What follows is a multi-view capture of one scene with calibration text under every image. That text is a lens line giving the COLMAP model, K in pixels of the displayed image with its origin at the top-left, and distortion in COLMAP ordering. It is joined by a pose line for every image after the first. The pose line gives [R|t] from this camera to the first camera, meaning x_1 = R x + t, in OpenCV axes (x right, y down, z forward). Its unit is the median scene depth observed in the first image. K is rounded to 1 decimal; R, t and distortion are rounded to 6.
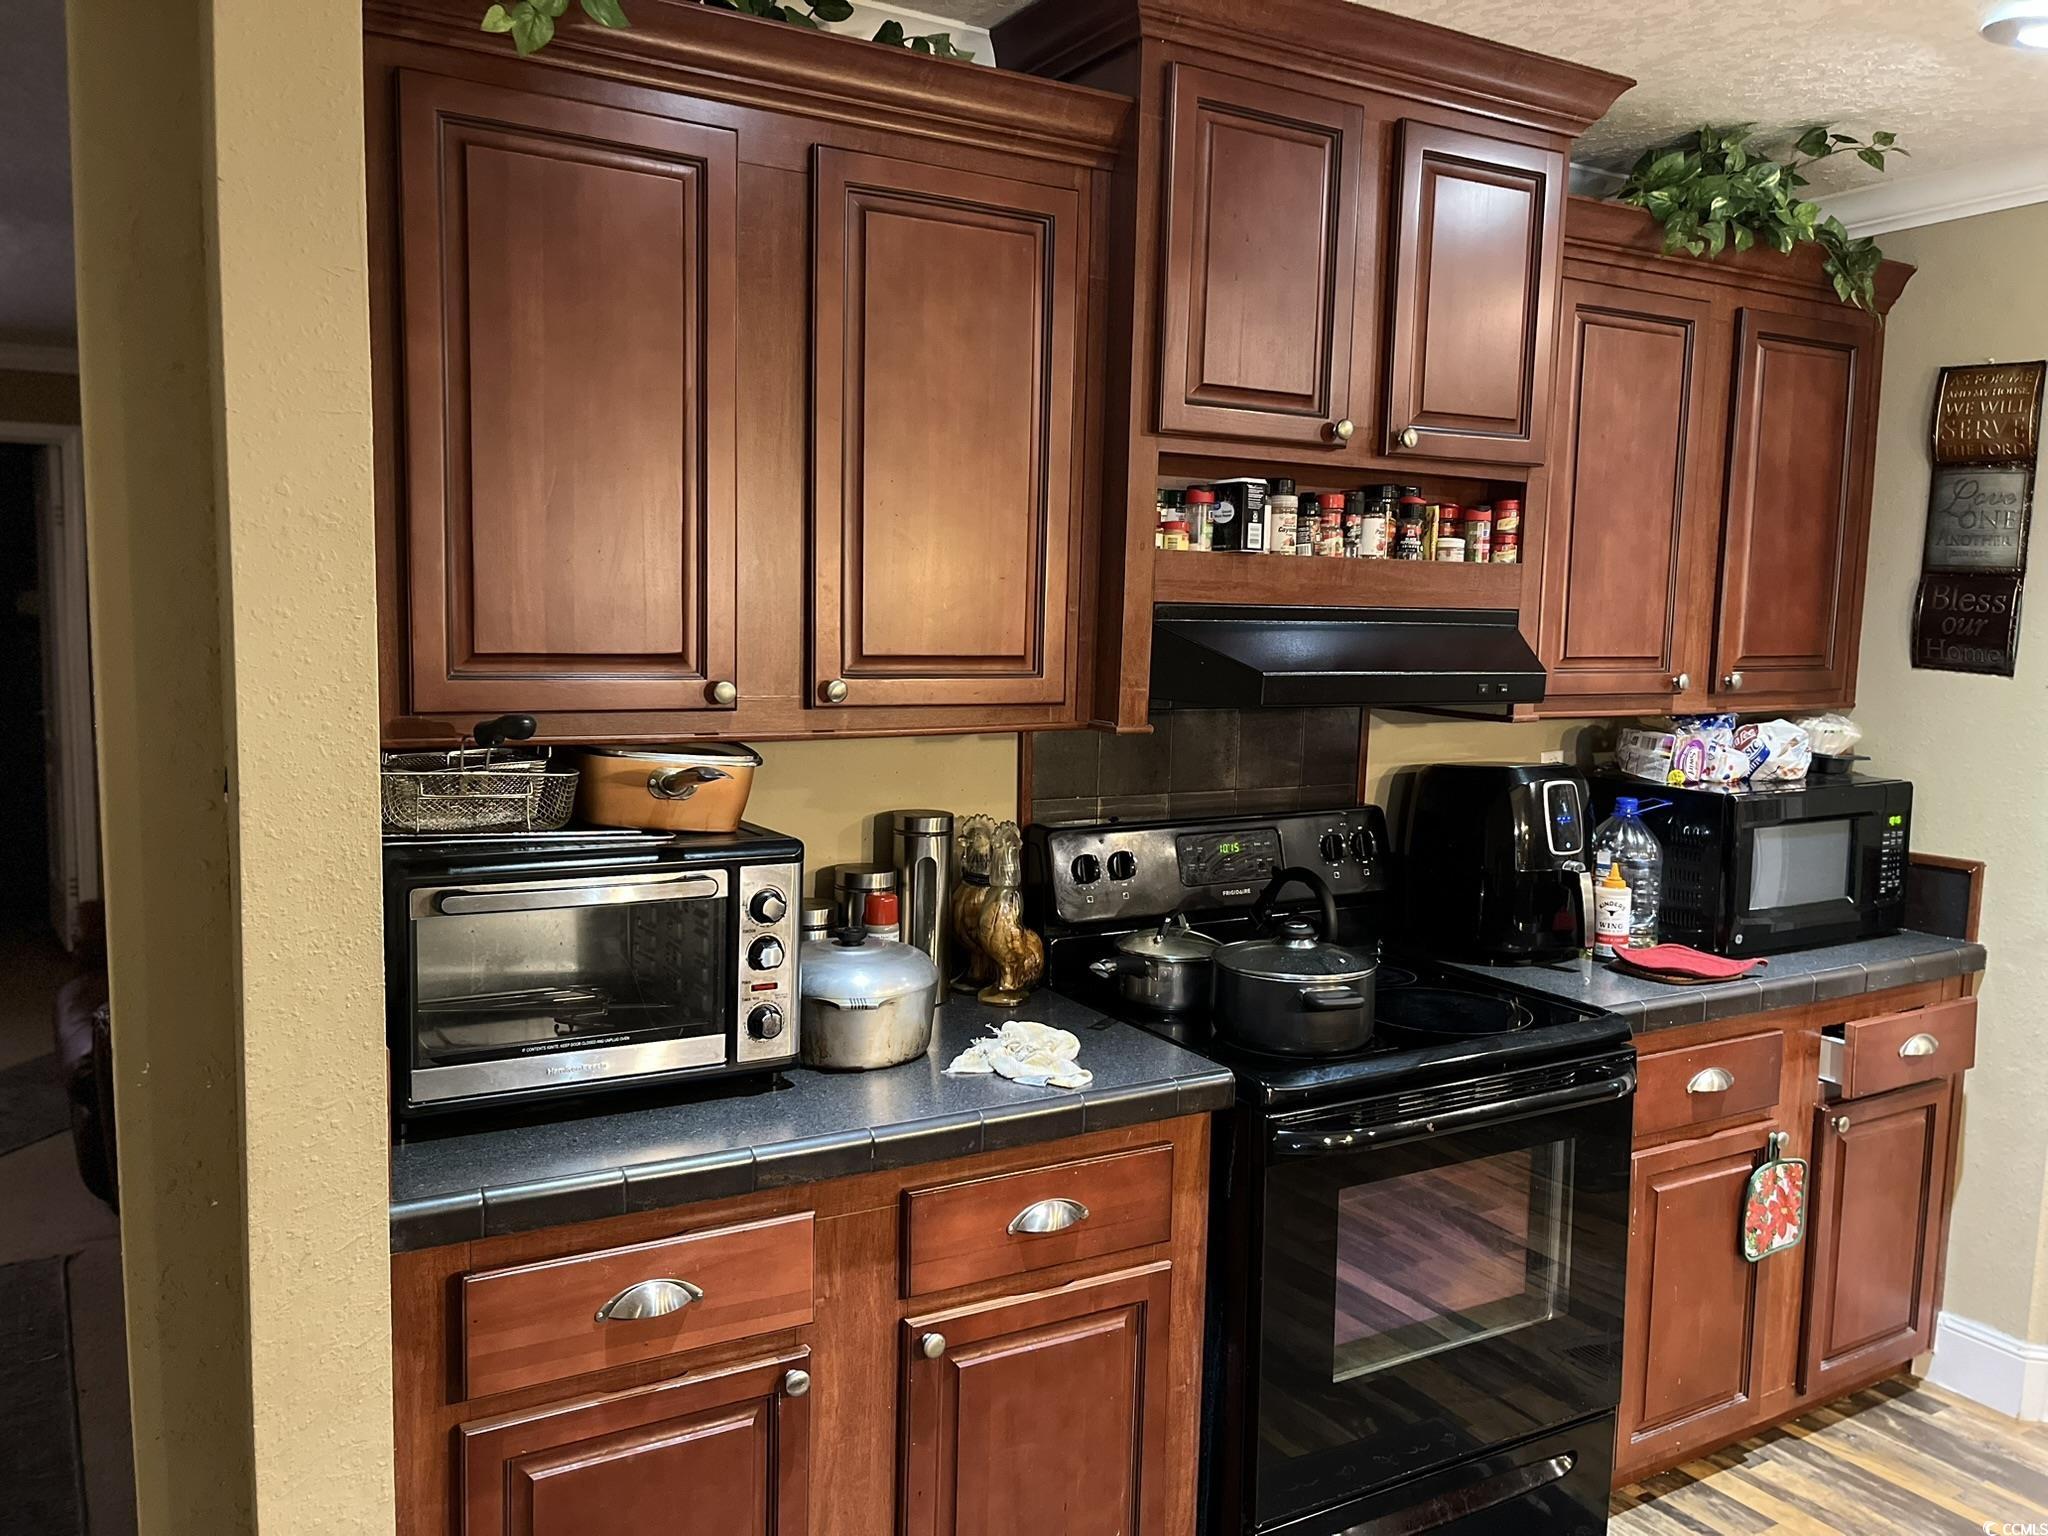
lens RADIAL K [[1553.7, 0, 1004.0], [0, 1553.7, 775.9], [0, 0, 1]] dist [0.059735, -0.081534]
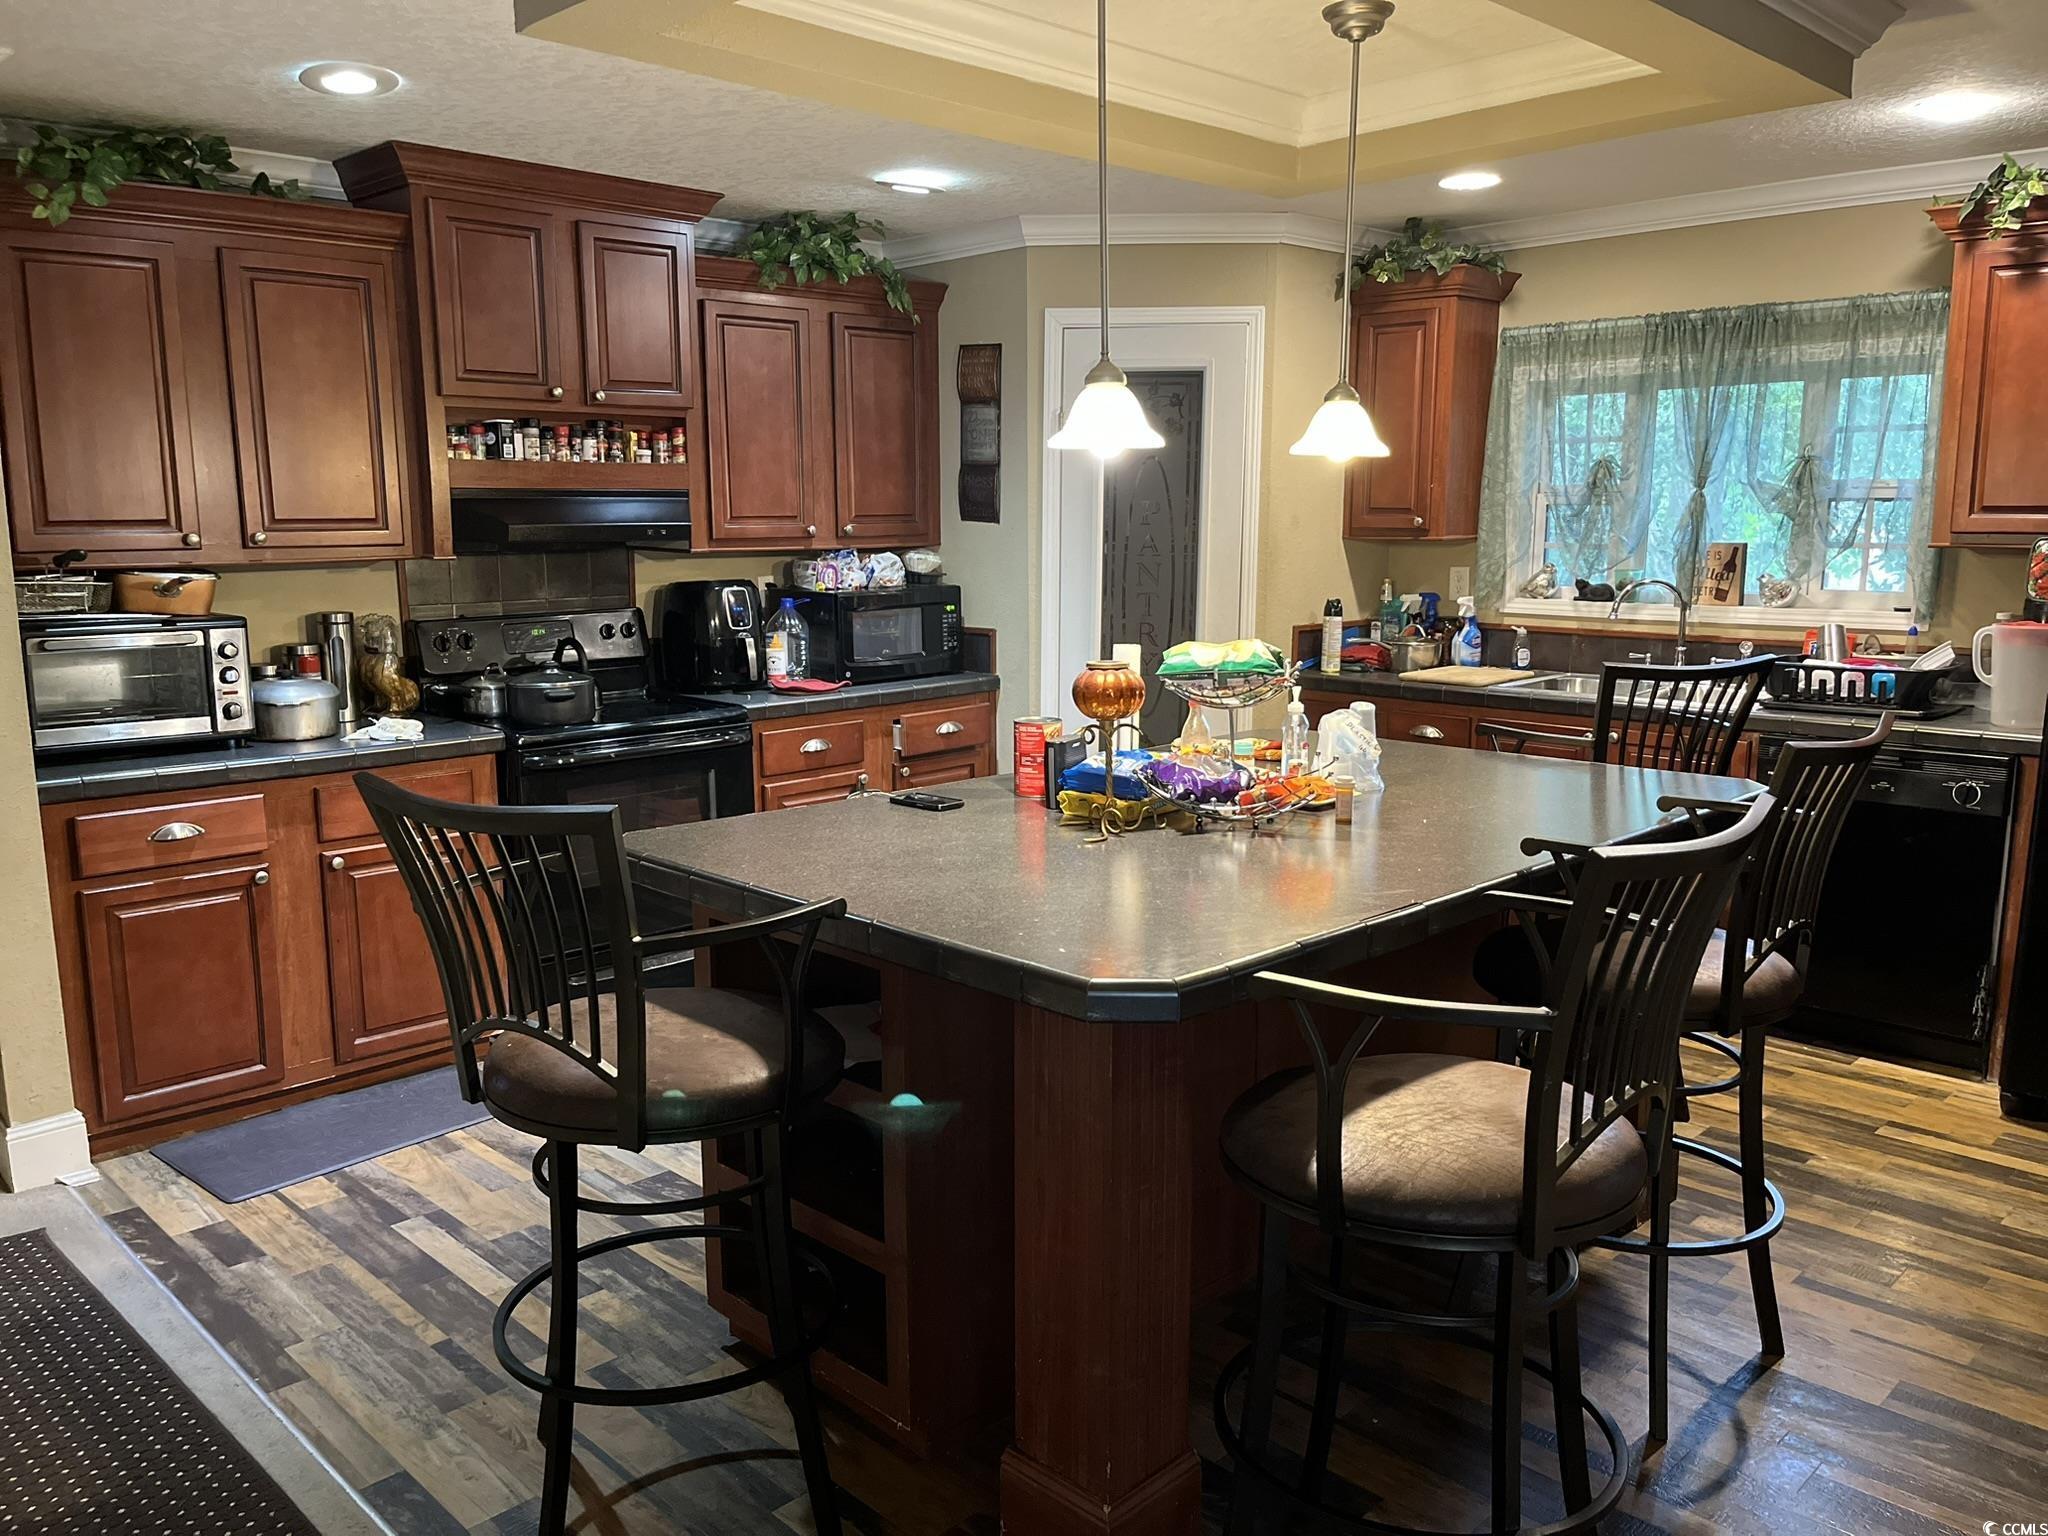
lens RADIAL K [[1553.7, 0, 1005.7], [0, 1553.7, 783.0], [0, 0, 1]] dist [0.059735, -0.081534]
pose [[0.968440, -0.068030, 0.239783, 0.260379], [0.051027, 0.995769, 0.076427, 0.126520], [-0.243967, -0.061779, 0.967814, -0.964111]]
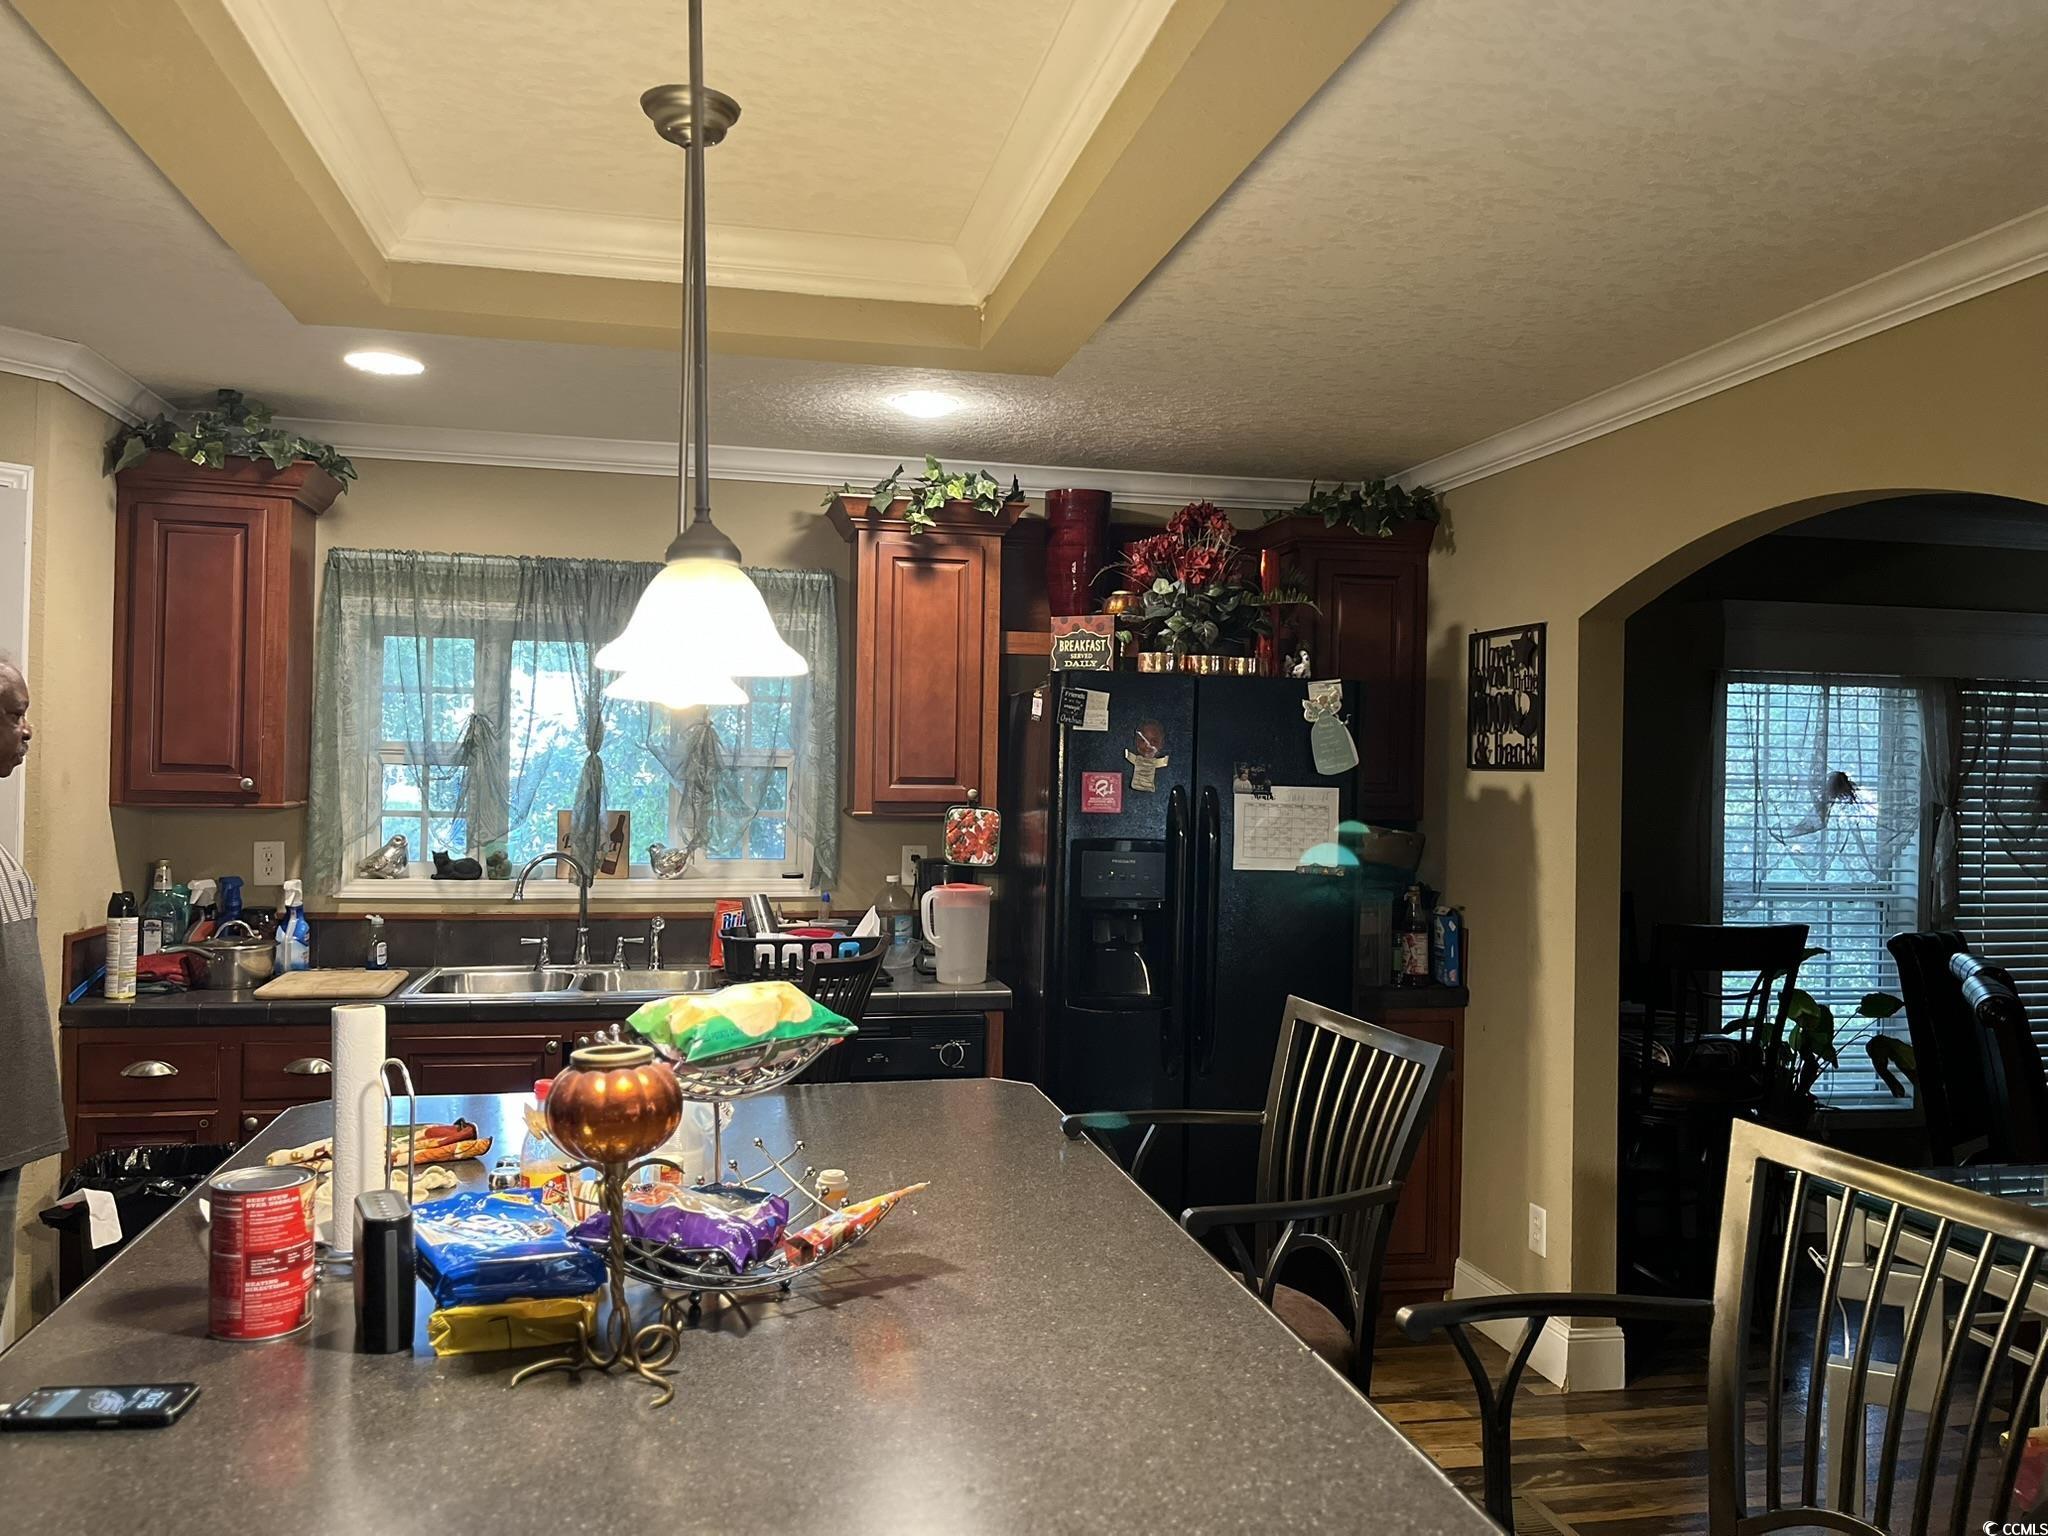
lens RADIAL K [[1553.7, 0, 1024.6], [0, 1553.7, 770.8], [0, 0, 1]] dist [0.059735, -0.081534]
pose [[0.307057, -0.015501, 0.951565, -0.127669], [0.090381, 0.995823, -0.012943, -0.045827], [-0.947390, 0.089977, 0.307175, 0.486817]]
